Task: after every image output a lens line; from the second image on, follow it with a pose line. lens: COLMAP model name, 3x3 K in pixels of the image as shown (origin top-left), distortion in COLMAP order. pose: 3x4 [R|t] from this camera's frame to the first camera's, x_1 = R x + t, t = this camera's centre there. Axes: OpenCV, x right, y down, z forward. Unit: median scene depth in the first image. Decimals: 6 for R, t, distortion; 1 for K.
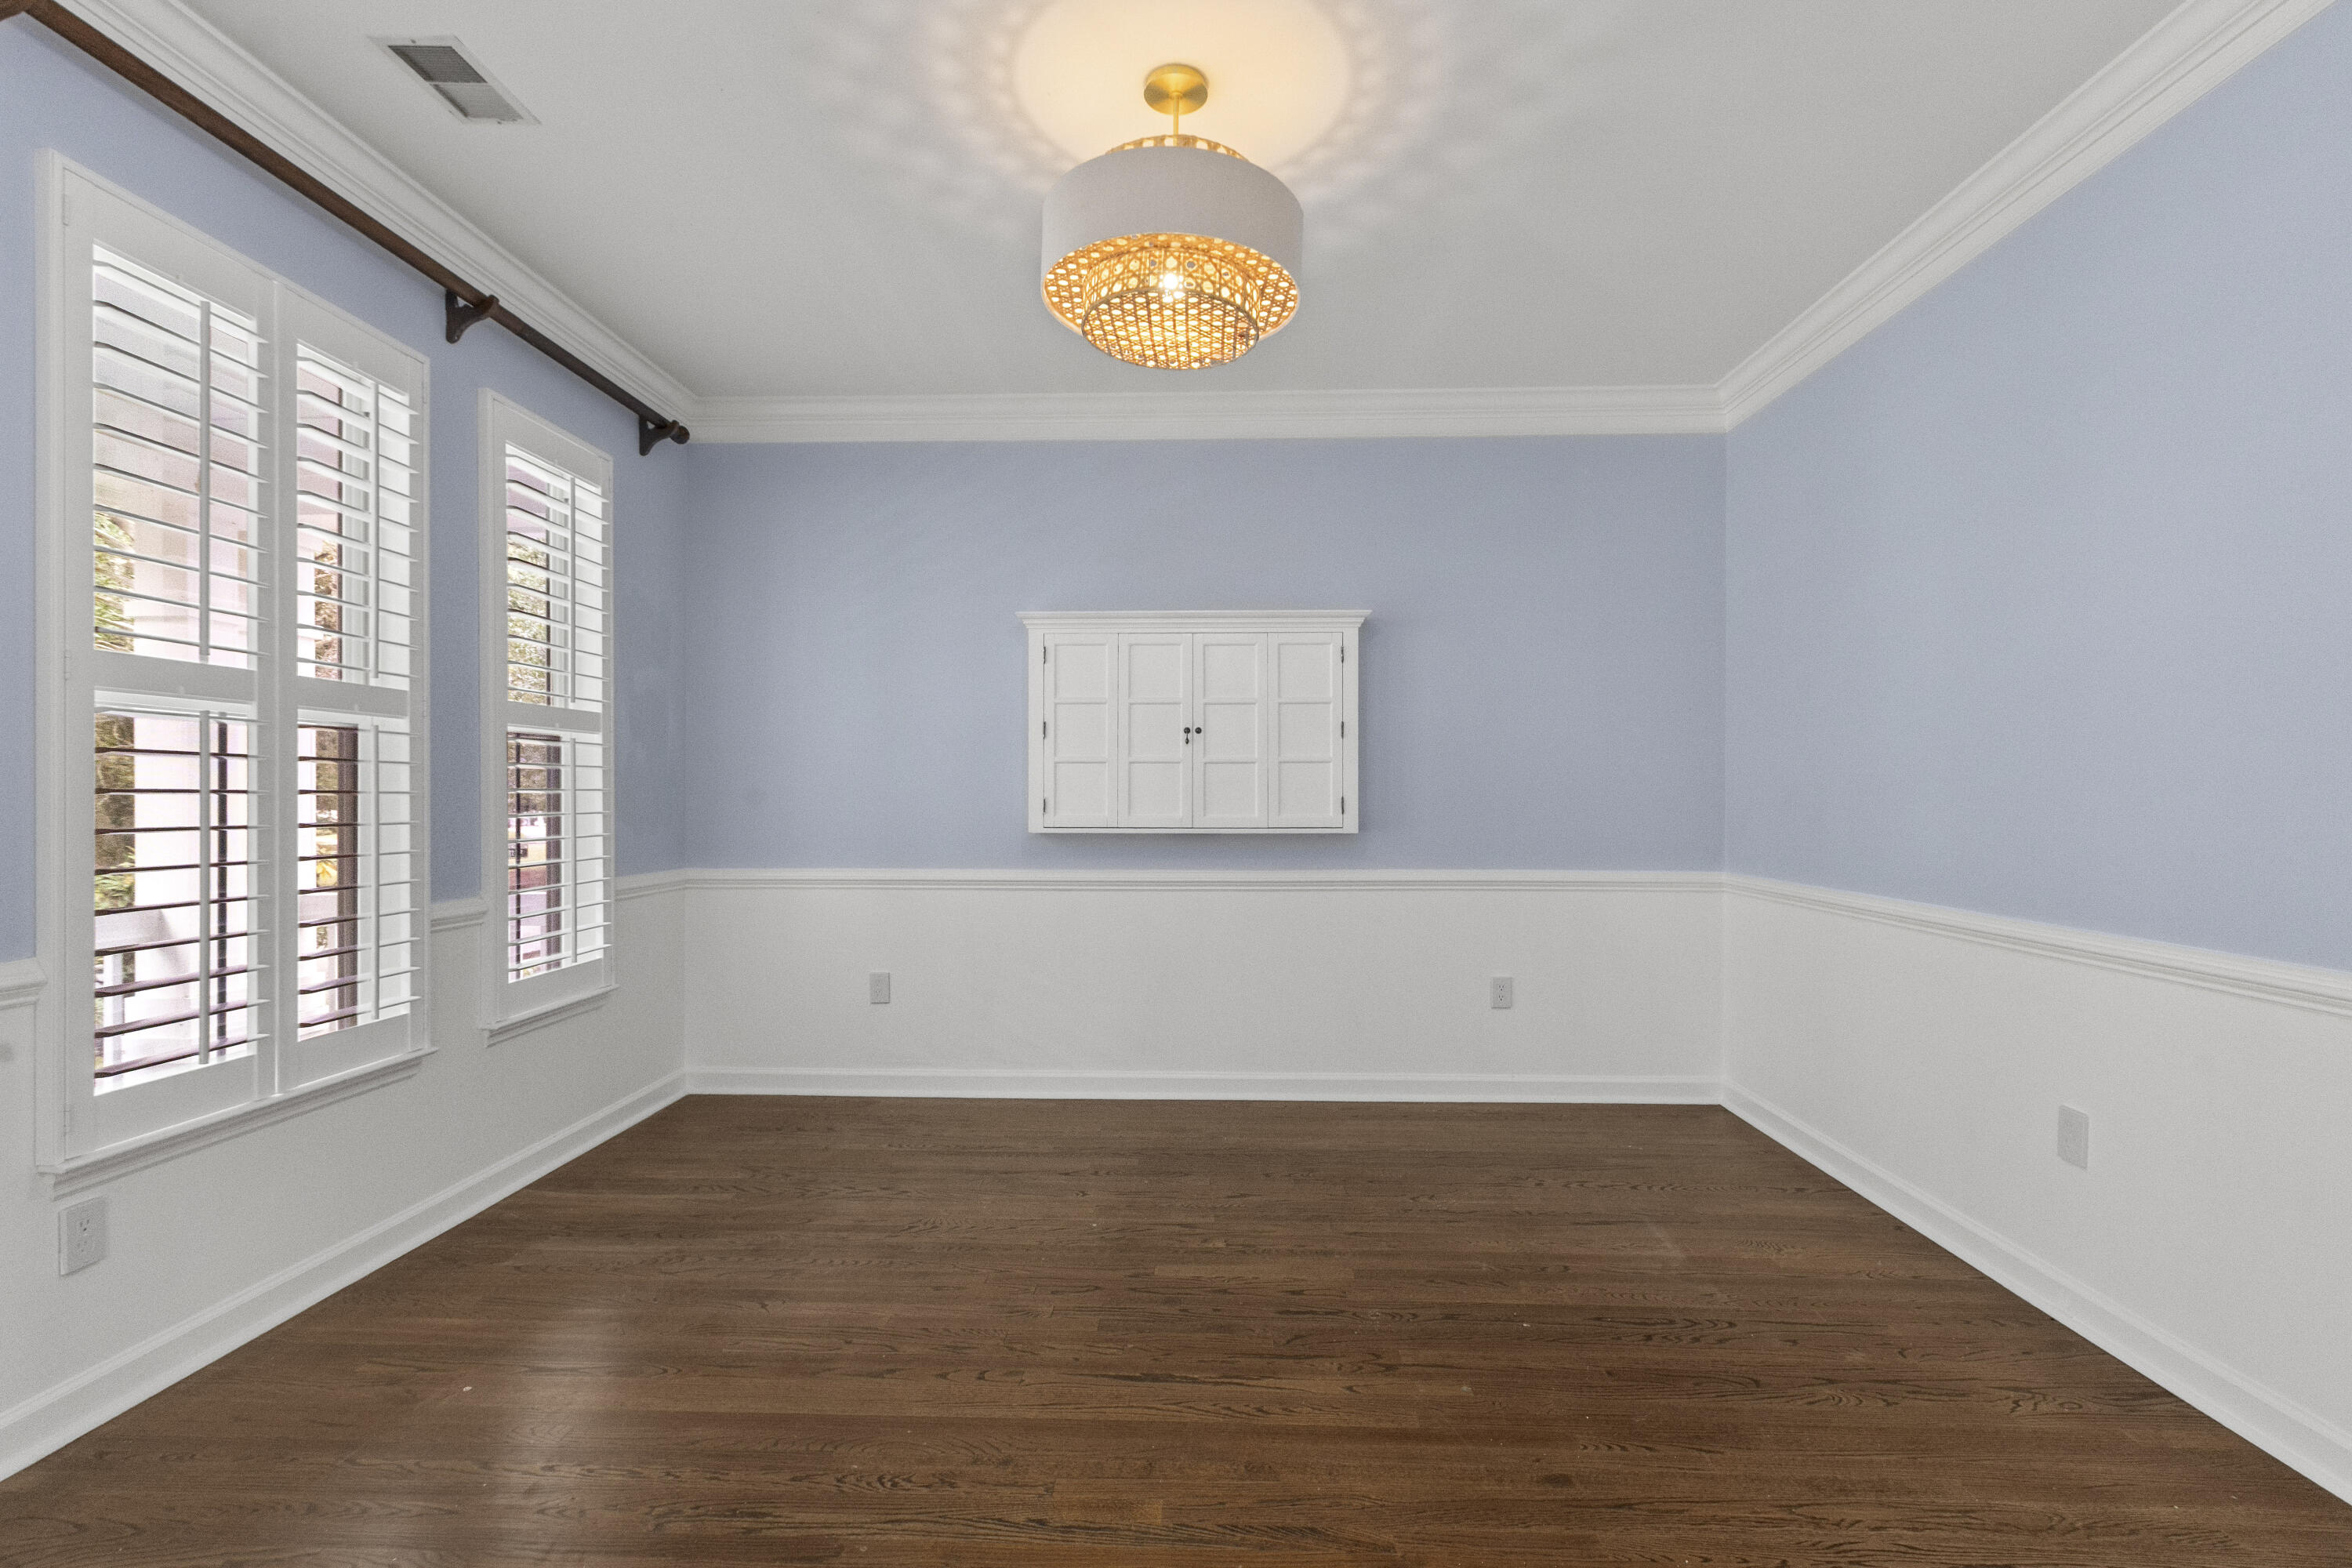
lens RADIAL K [[1088.1, 0, 1179.2], [0, 1088.1, 804.4], [0, 0, 1]] dist [-0.001368, 0.000005]
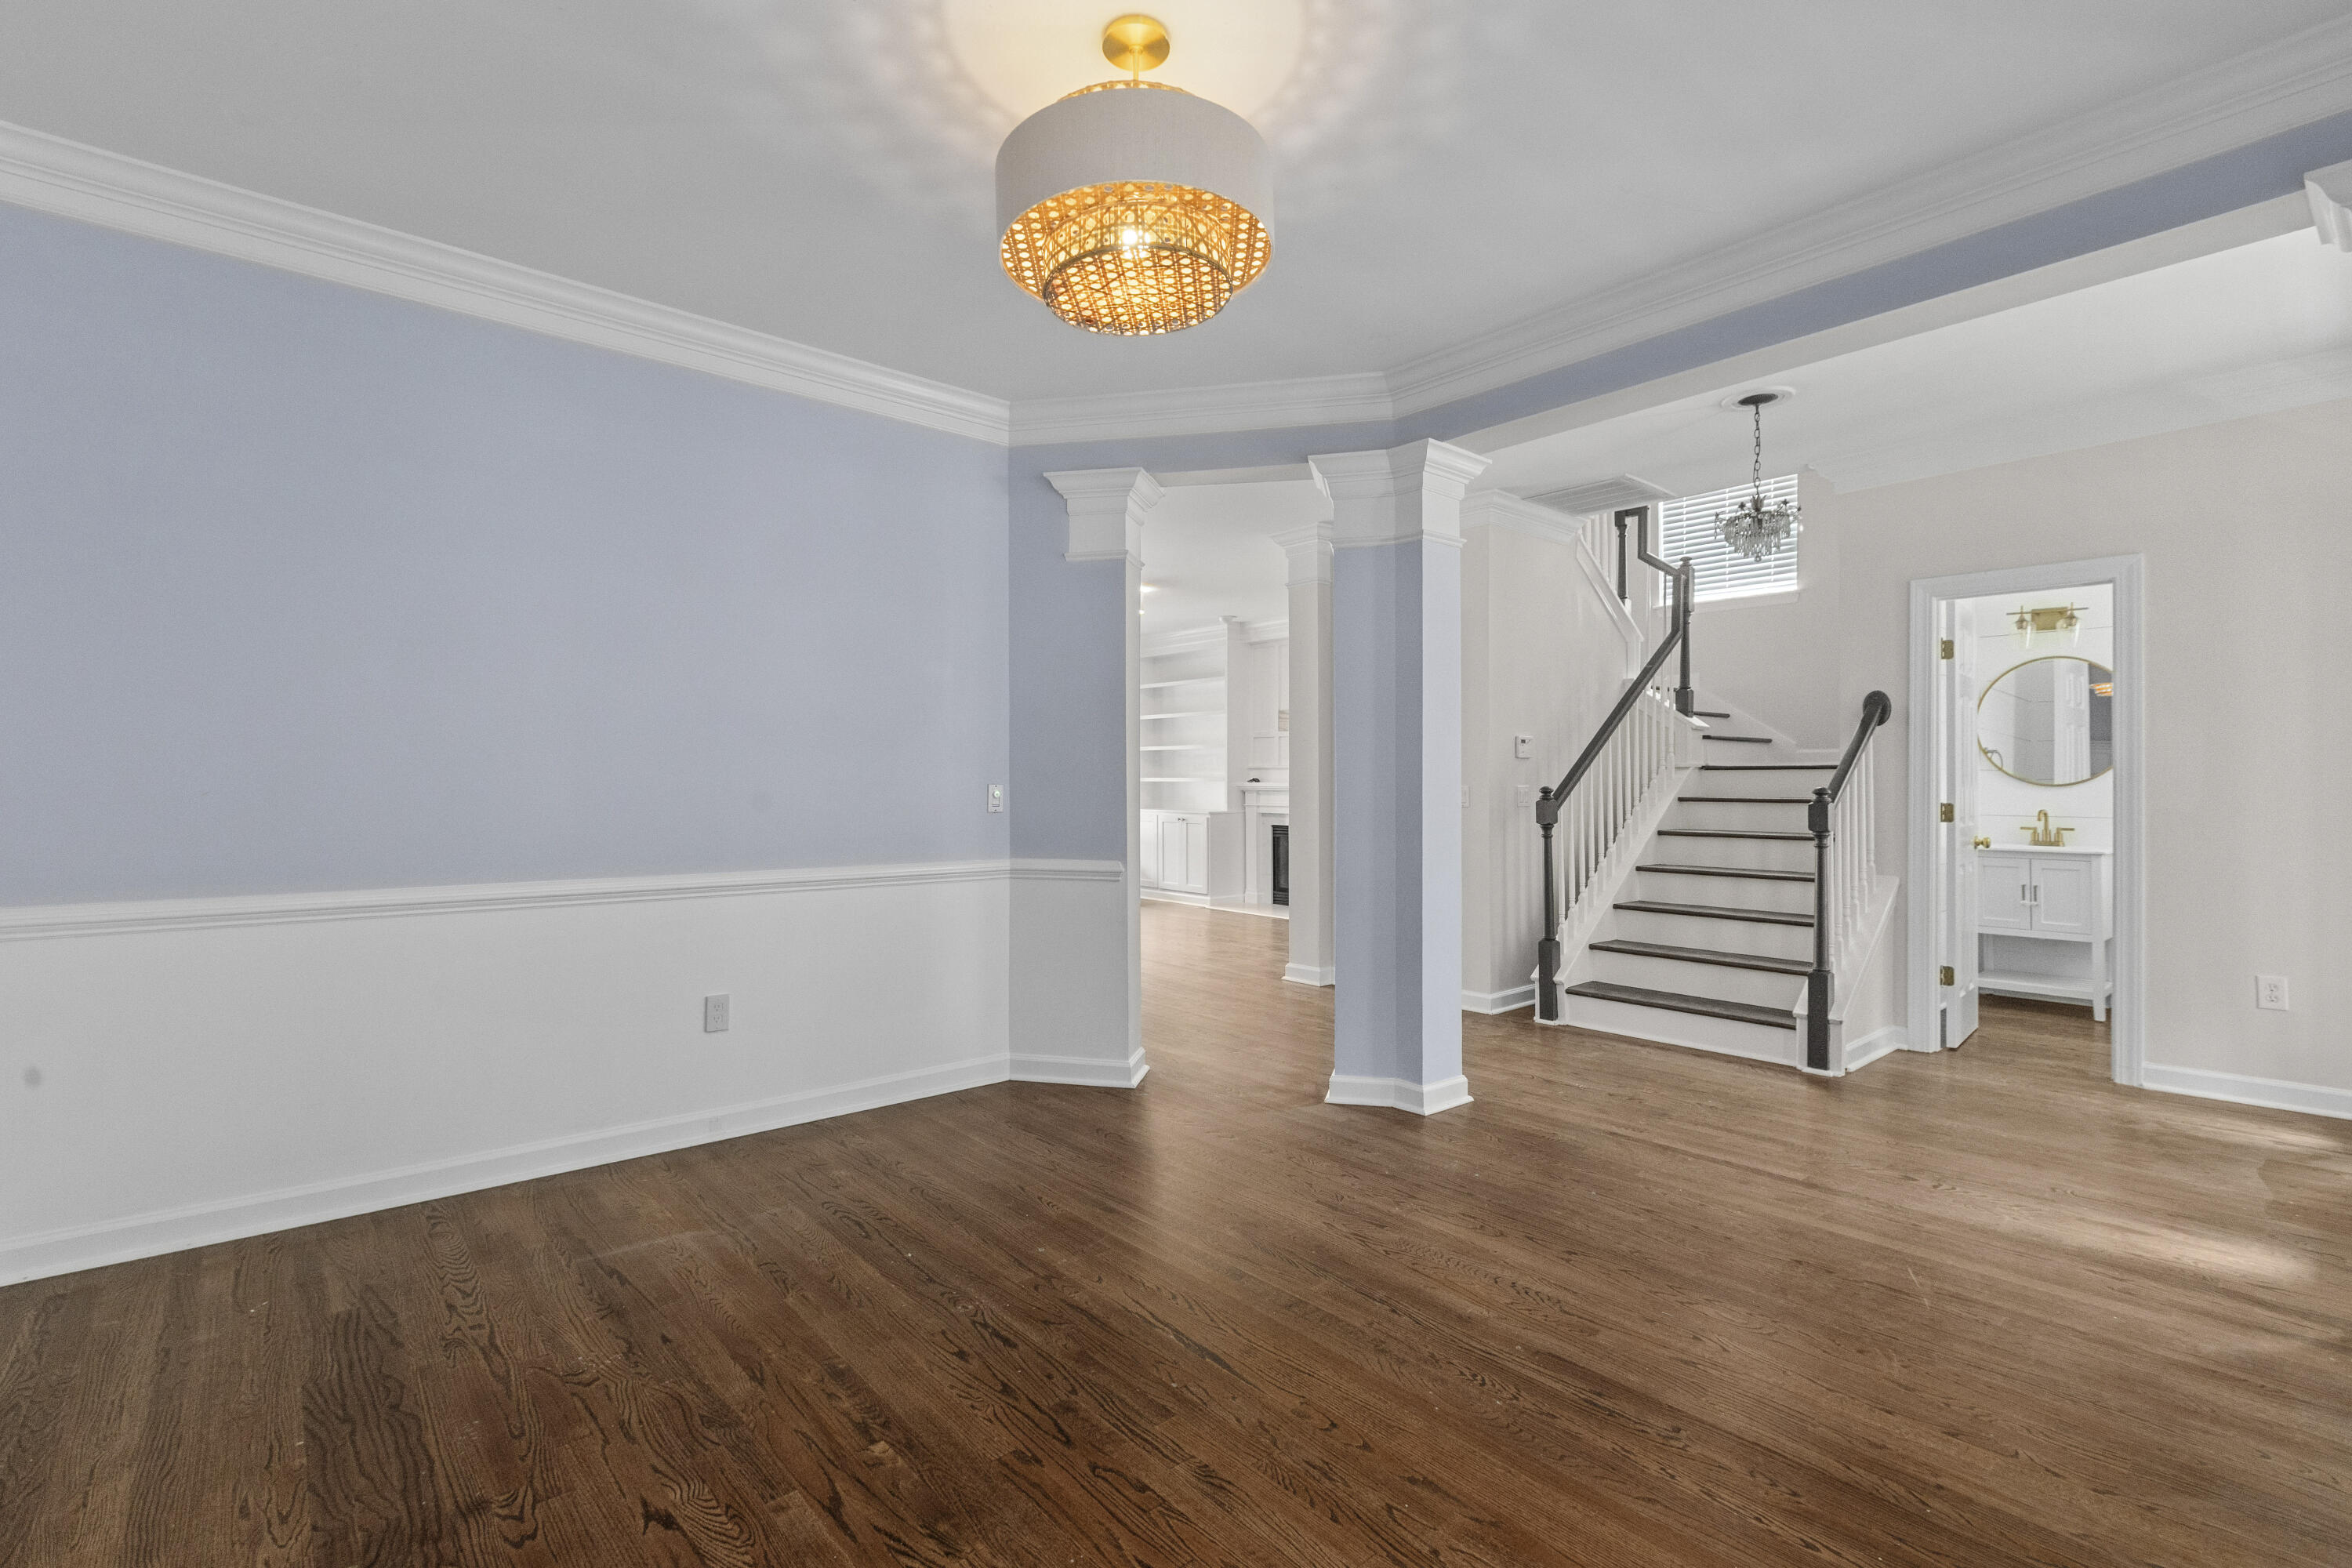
lens RADIAL K [[1054.4, 0, 1176.0], [0, 1054.4, 784.0], [0, 0, 1]] dist [0.000428, 0.000123]
pose [[-0.676940, -0.003746, 0.736029, -0.618313], [0.005443, 0.999934, 0.010096, -0.018996], [-0.736018, 0.010841, -0.676875, 1.406751]]
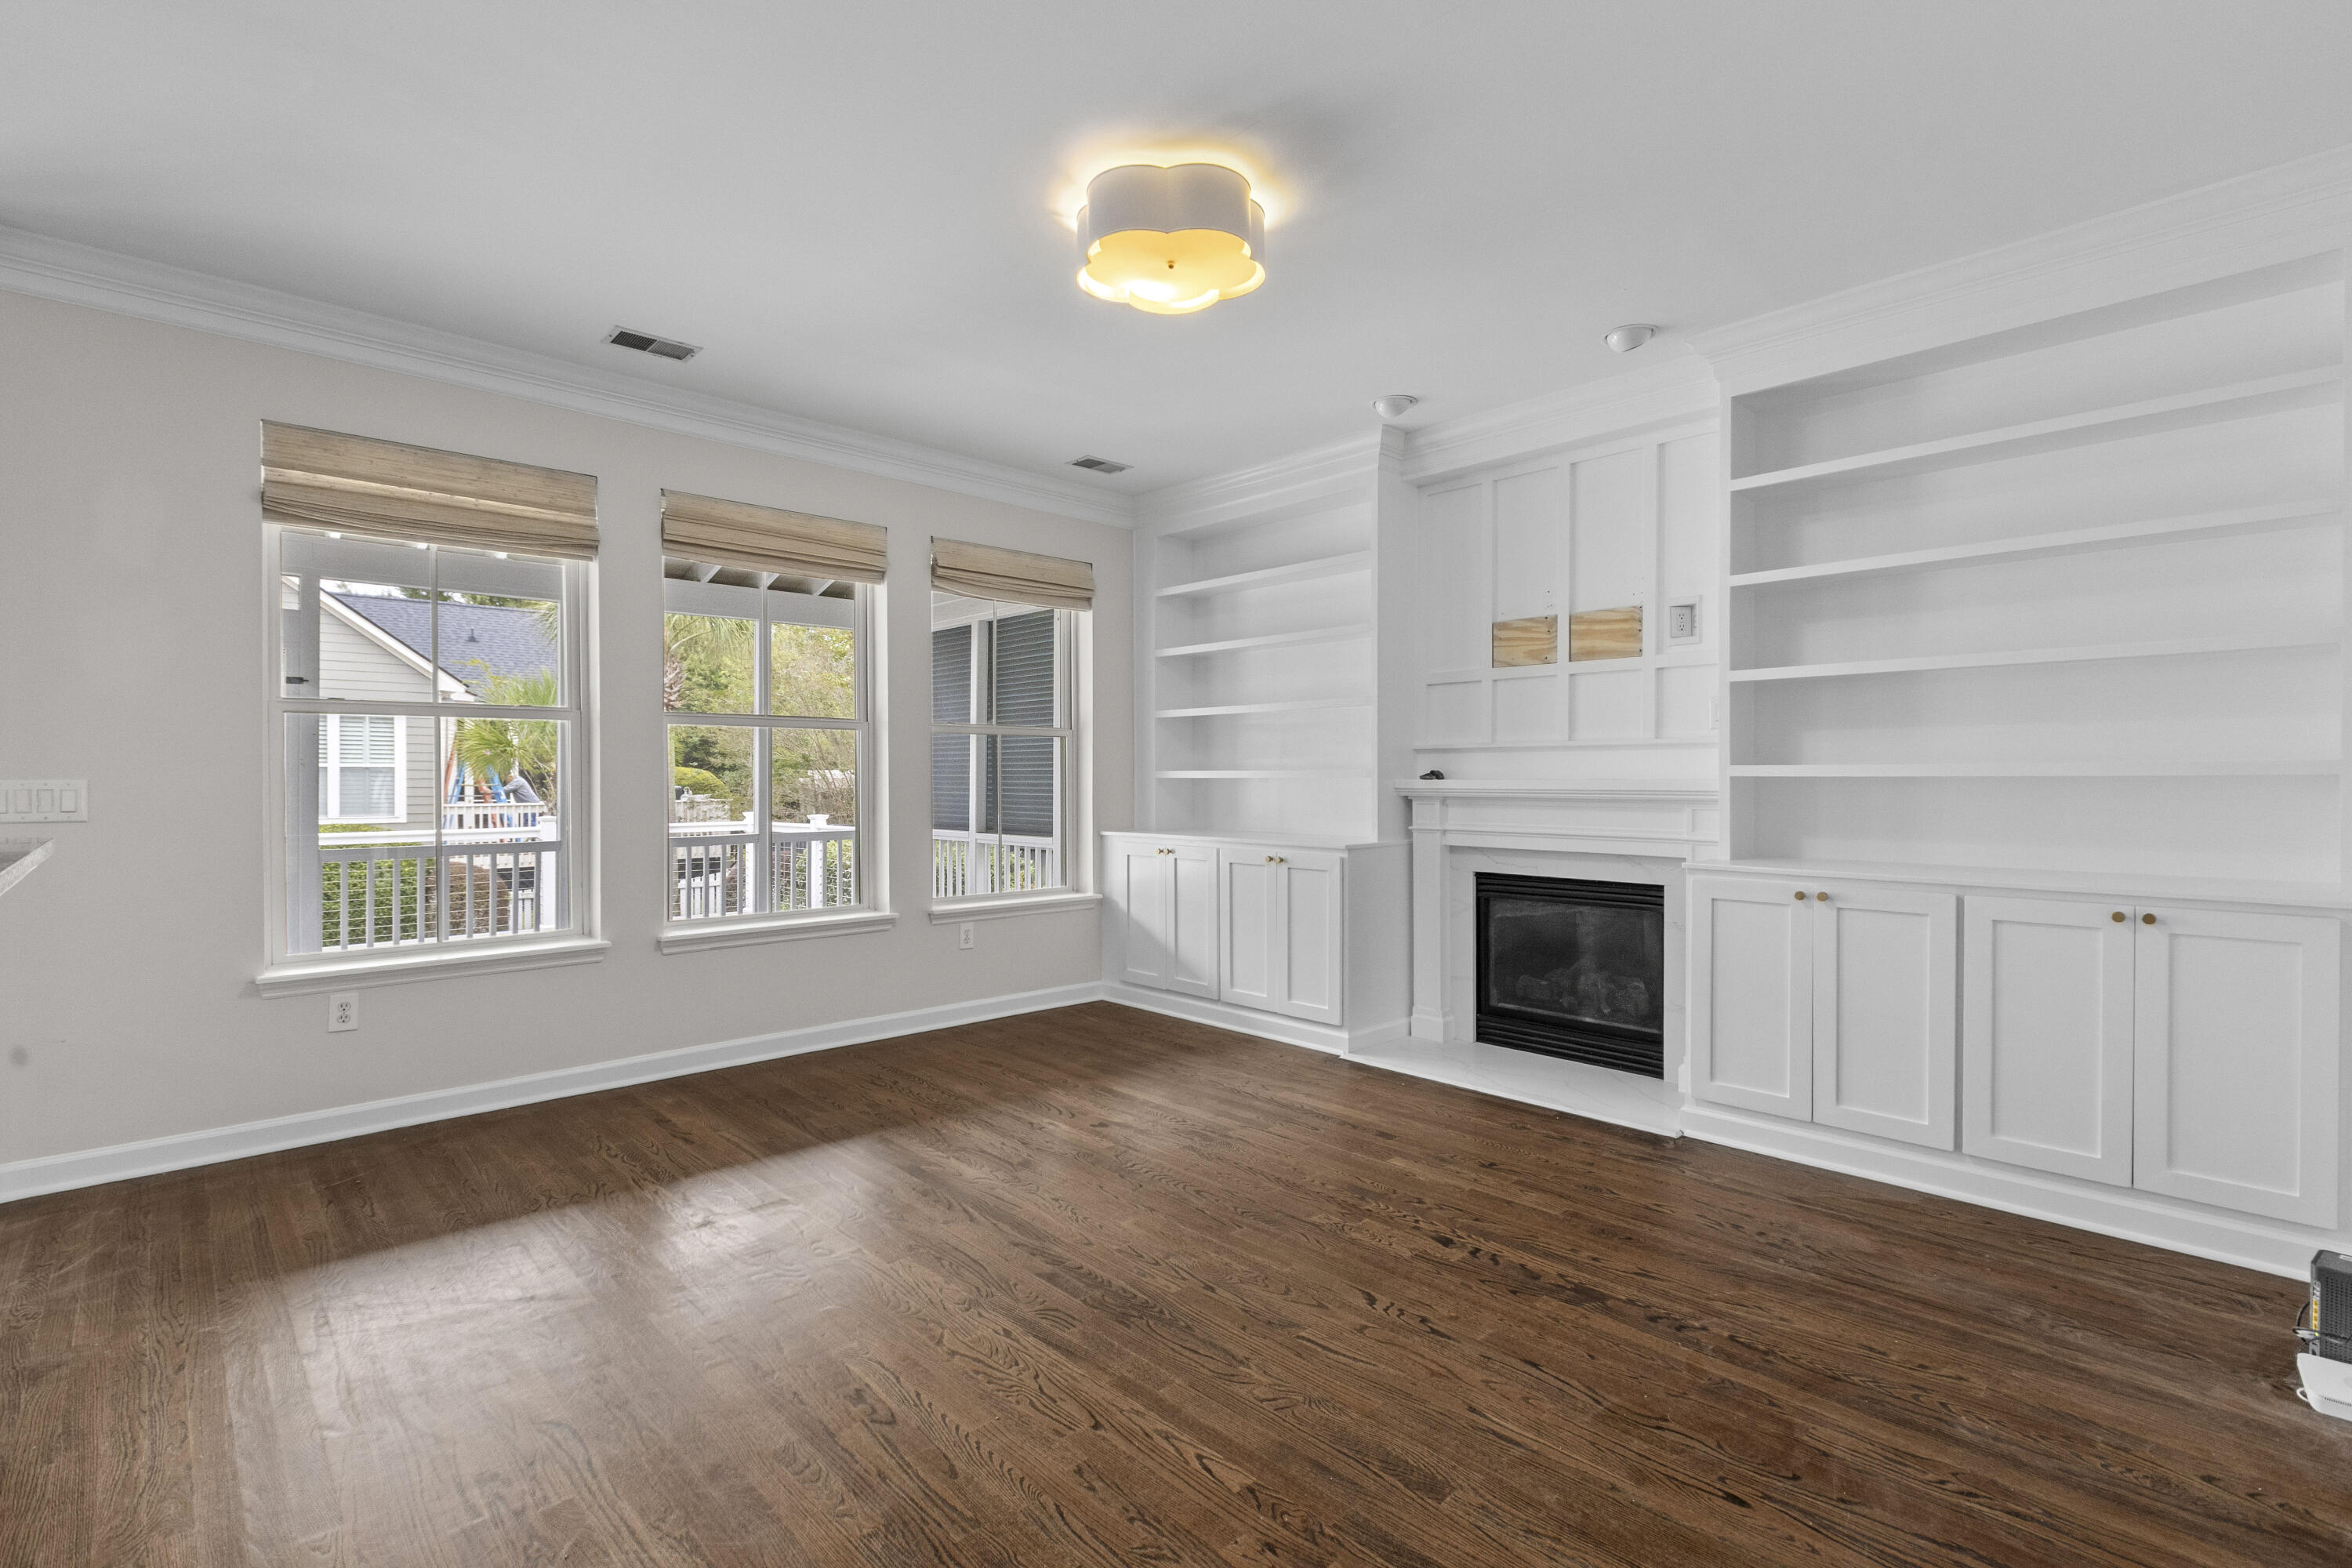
lens RADIAL K [[1084.8, 0, 1173.4], [0, 1084.8, 793.5], [0, 0, 1]] dist [0.001997, 0.000516]
pose [[-0.721752, -0.009056, 0.692093, 1.089595], [0.006197, 0.999790, 0.019544, -0.000268], [-0.692124, 0.018395, -0.721544, 0.207537]]
